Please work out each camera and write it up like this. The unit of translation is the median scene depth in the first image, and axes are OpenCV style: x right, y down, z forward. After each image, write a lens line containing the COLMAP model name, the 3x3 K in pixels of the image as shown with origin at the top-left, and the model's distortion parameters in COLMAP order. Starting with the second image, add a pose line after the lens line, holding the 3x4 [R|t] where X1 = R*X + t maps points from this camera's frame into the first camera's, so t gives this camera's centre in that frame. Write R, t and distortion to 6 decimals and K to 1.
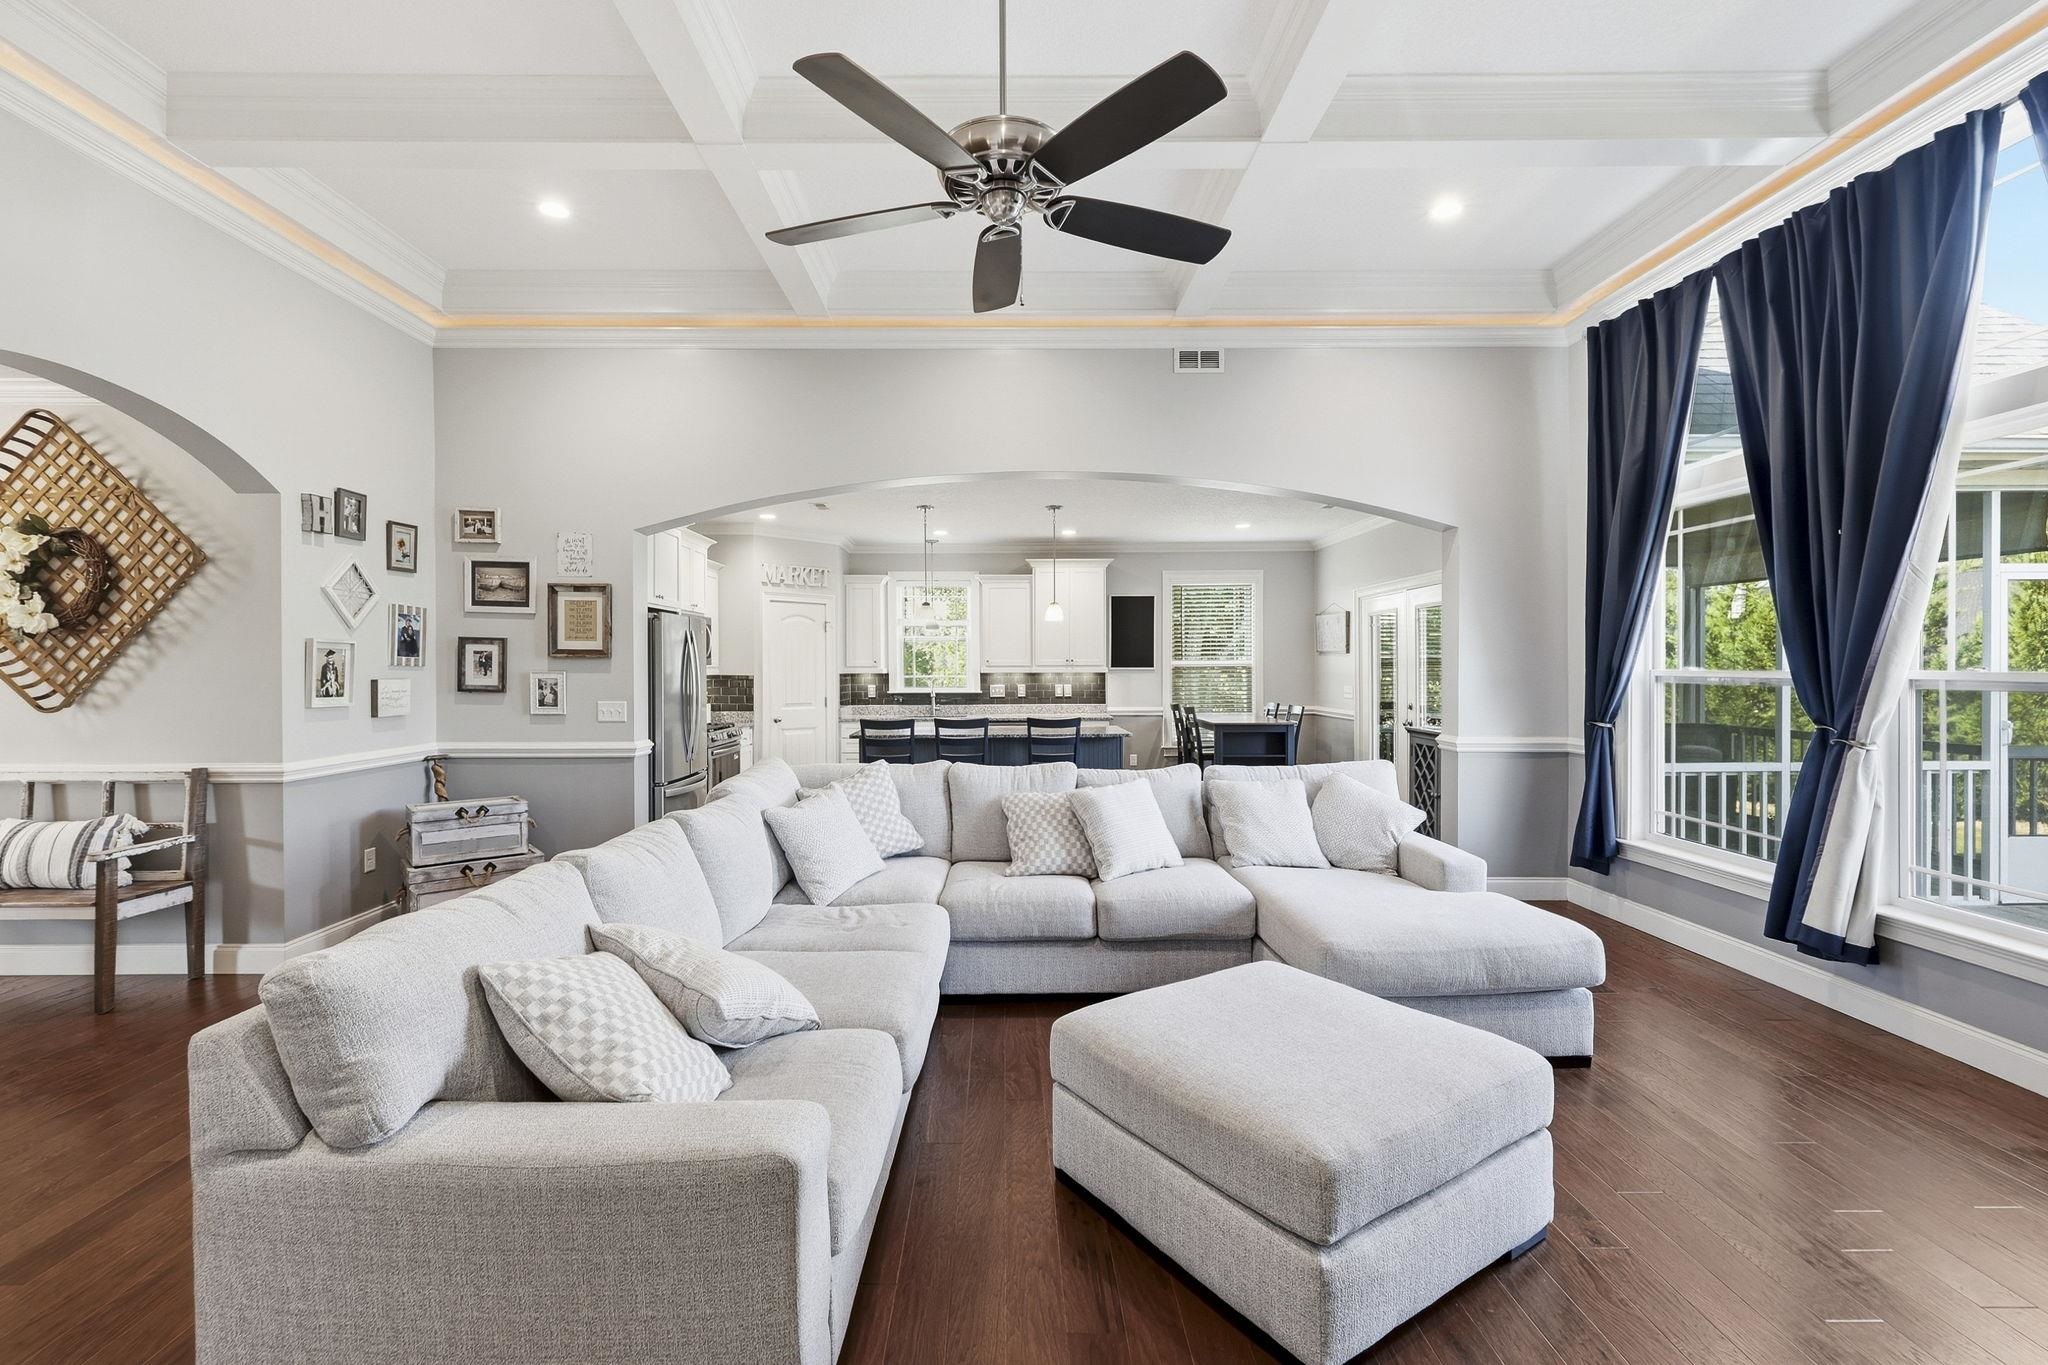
lens RADIAL K [[880.9, 0, 1007.2], [0, 880.9, 679.7], [0, 0, 1]] dist [0.004577, -0.000565]
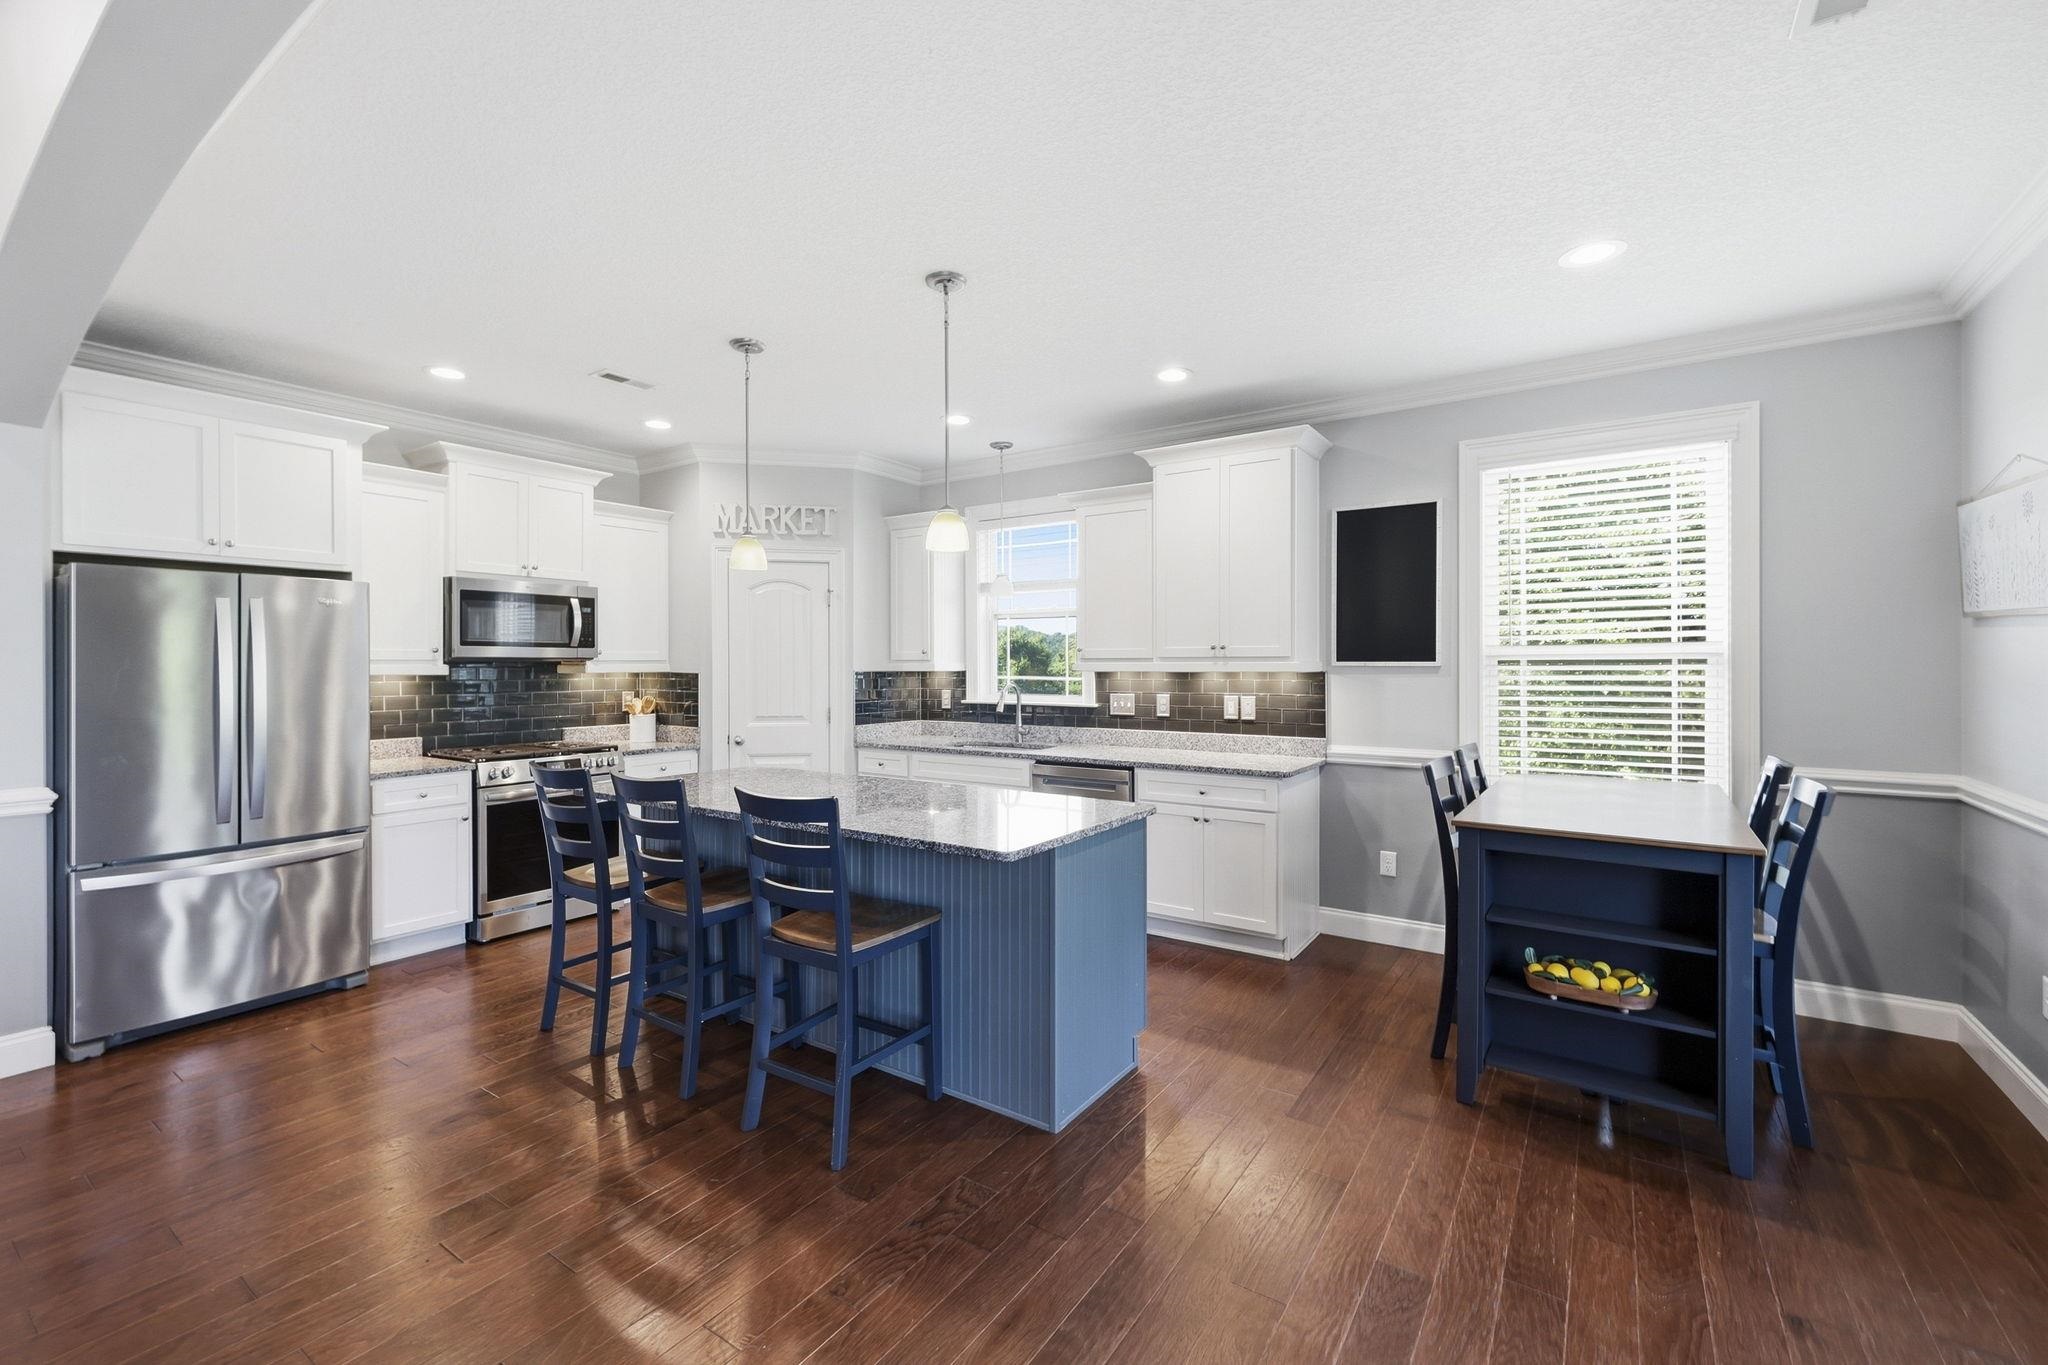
lens RADIAL K [[859.6, 0, 1008.7], [0, 859.6, 673.1], [0, 0, 1]] dist [-0.001320, -0.000084]
pose [[0.820061, 0.008327, -0.572216, 0.325415], [-0.007392, 0.999965, 0.003958, -0.011532], [0.572229, 0.000984, 0.820094, 0.710693]]
